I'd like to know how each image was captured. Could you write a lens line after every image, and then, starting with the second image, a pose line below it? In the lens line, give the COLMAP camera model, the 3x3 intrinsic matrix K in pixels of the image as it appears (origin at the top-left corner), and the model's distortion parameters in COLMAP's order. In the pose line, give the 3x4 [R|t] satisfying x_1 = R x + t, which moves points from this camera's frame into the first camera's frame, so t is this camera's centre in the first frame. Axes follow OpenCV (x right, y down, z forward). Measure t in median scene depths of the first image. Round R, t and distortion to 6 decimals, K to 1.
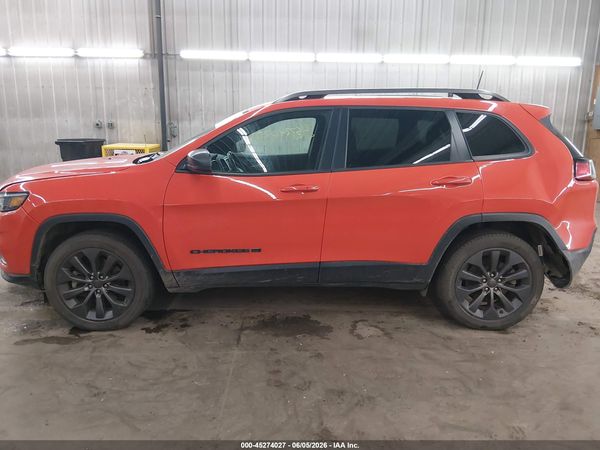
lens RADIAL K [[456.2, 0, 300.6], [0, 456.2, 220.0], [0, 0, 1]] dist [0.074045, -0.104940]
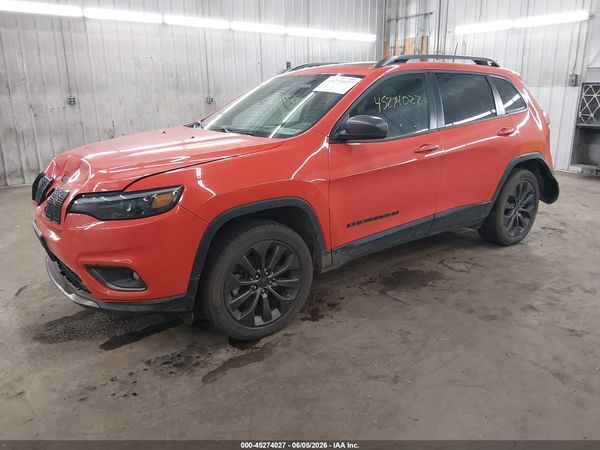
lens RADIAL K [[456.2, 0, 298.2], [0, 456.2, 223.1], [0, 0, 1]] dist [0.074045, -0.104940]
pose [[0.816176, -0.176469, 0.550196, -0.810217], [0.141993, 0.984277, 0.105059, -0.048101], [-0.560085, -0.007623, 0.828400, 0.256549]]
